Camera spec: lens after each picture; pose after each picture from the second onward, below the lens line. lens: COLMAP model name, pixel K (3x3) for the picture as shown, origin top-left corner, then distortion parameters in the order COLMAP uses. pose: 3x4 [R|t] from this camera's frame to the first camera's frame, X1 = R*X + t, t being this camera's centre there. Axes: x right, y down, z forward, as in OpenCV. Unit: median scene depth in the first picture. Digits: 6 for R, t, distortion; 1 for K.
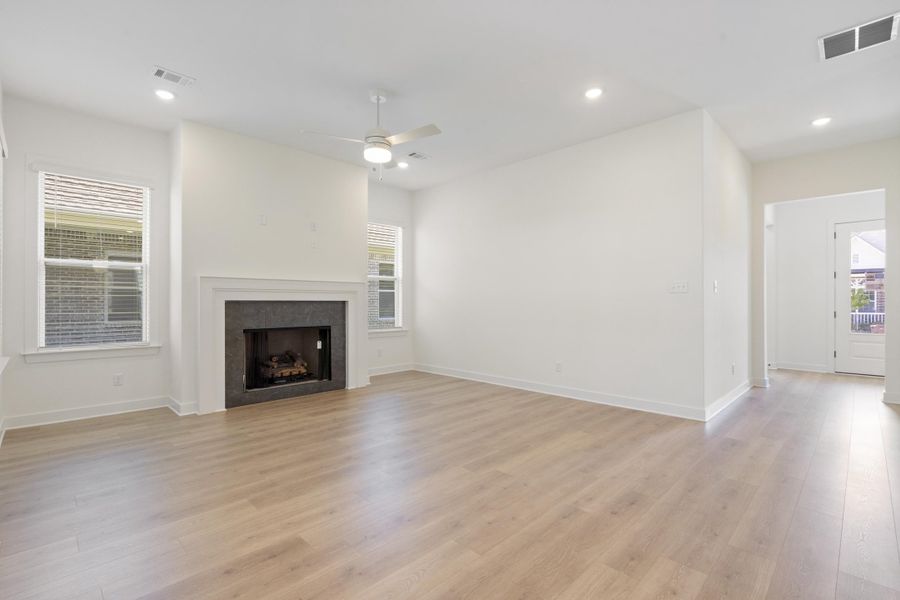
lens RADIAL K [[407.8, 0, 441.4], [0, 407.8, 303.4], [0, 0, 1]] dist [-0.001447, -0.000385]
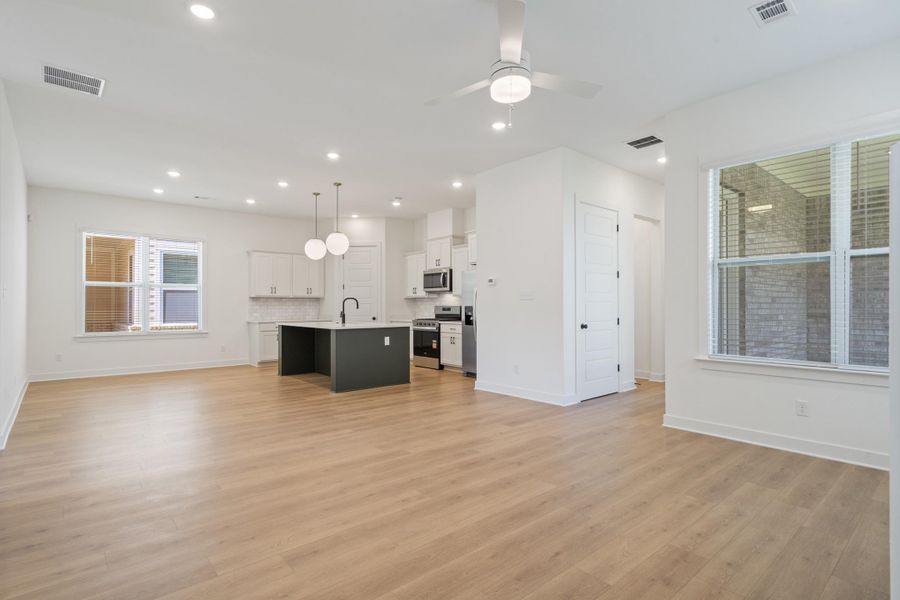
lens RADIAL K [[453.2, 0, 447.8], [0, 453.2, 303.8], [0, 0, 1]] dist [-0.003639, 0.000807]
pose [[-0.998346, 0.002508, 0.057437, -0.079009], [0.002503, 0.999997, -0.000149, -0.008024], [-0.057437, -0.000005, -0.998349, 1.428736]]
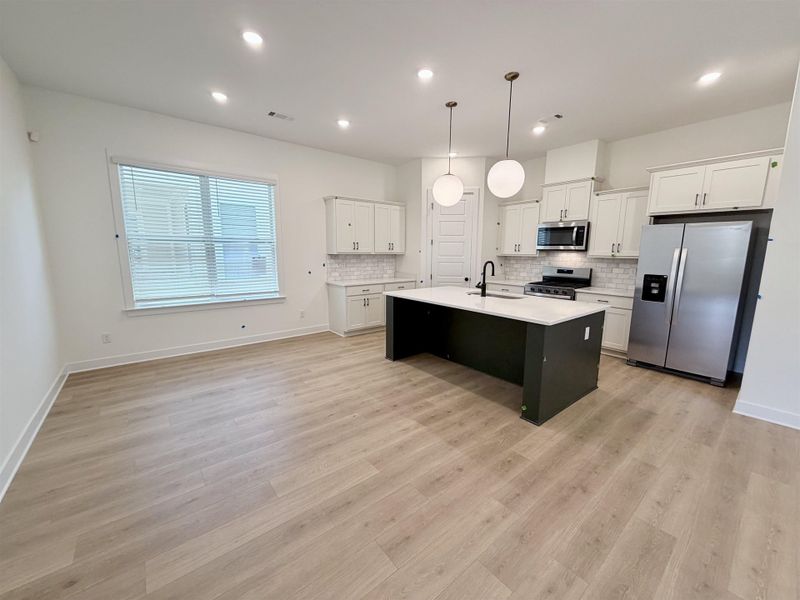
lens RADIAL K [[317.1, 0, 398.8], [0, 317.1, 298.8], [0, 0, 1]] dist [-0.002025, -0.000405]
pose [[-0.996153, -0.021368, 0.084984, 0.539401], [-0.007868, 0.987706, 0.156124, -0.062283], [-0.087275, 0.154855, -0.984075, 0.658745]]
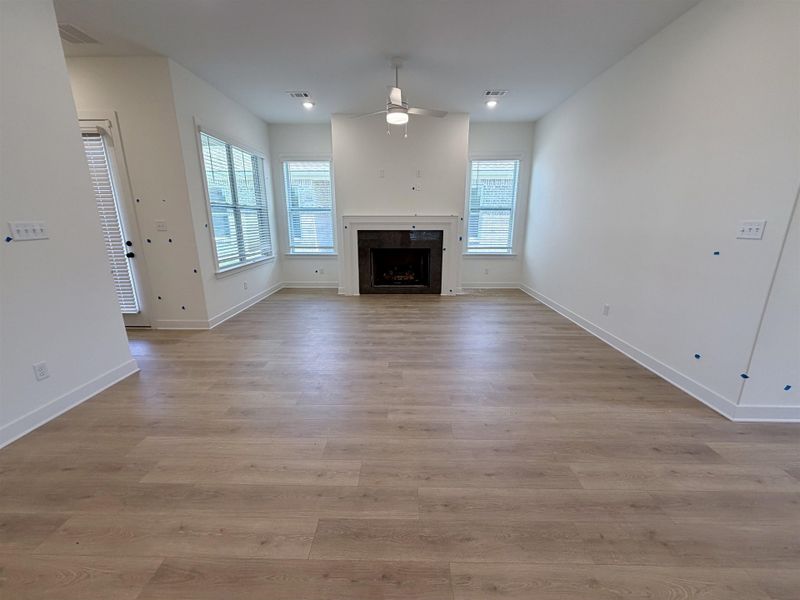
lens RADIAL K [[317.1, 0, 401.8], [0, 317.1, 296.9], [0, 0, 1]] dist [-0.002025, -0.000405]
pose [[0.709078, 0.171669, -0.683914, 0.503318], [-0.003603, 0.970781, 0.239940, -0.051900], [0.705121, -0.167672, 0.688978, 0.197584]]
